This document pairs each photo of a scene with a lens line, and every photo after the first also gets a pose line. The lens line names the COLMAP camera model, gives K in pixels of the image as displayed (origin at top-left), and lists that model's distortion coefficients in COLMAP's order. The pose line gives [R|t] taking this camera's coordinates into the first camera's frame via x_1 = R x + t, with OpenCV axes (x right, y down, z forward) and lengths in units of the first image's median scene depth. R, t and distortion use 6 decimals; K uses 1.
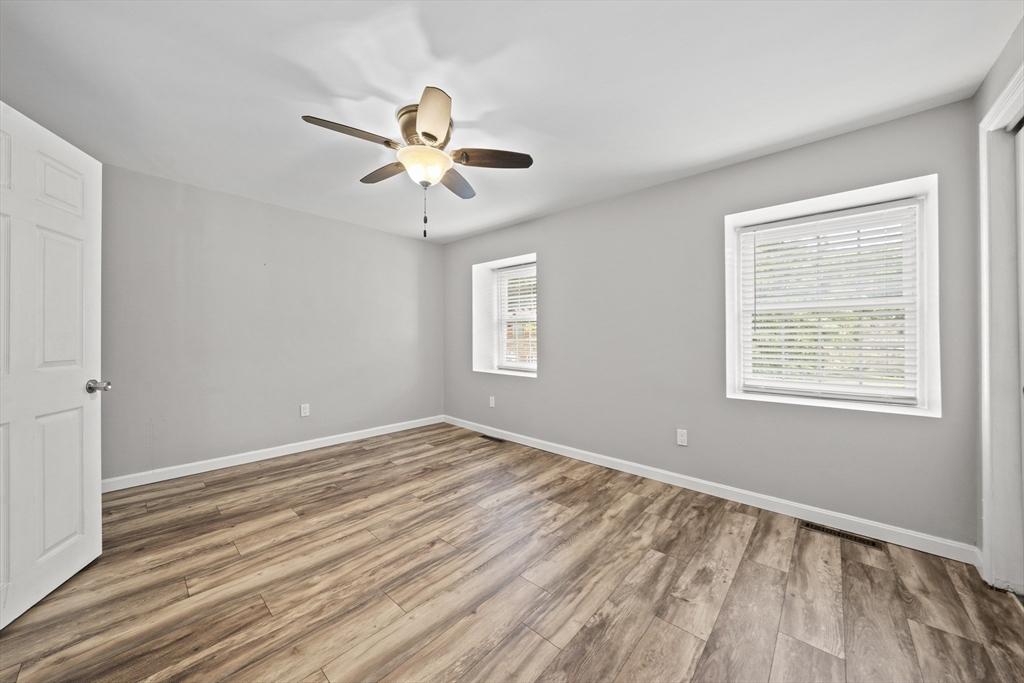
lens RADIAL K [[354.7, 0, 508.0], [0, 354.7, 337.8], [0, 0, 1]] dist [-0.004736, -0.000008]
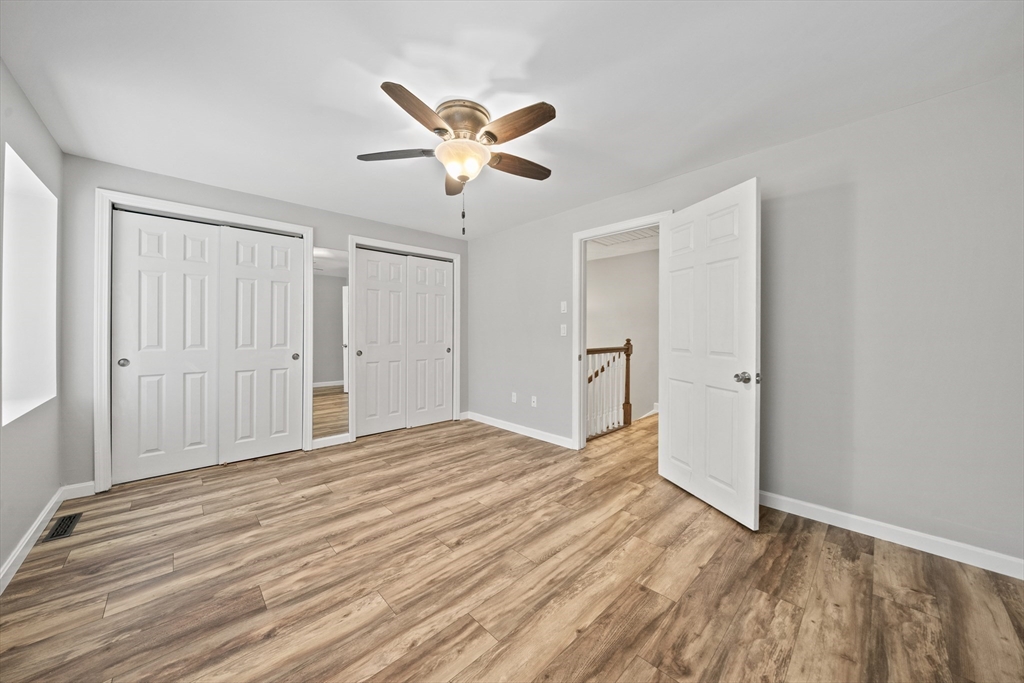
lens RADIAL K [[354.7, 0, 514.7], [0, 354.7, 333.0], [0, 0, 1]] dist [-0.004736, -0.000008]
pose [[-0.998442, -0.005254, 0.055548, -0.434232], [-0.004911, 0.999968, 0.006318, -0.012984], [-0.055580, 0.006035, -0.998436, 2.032899]]
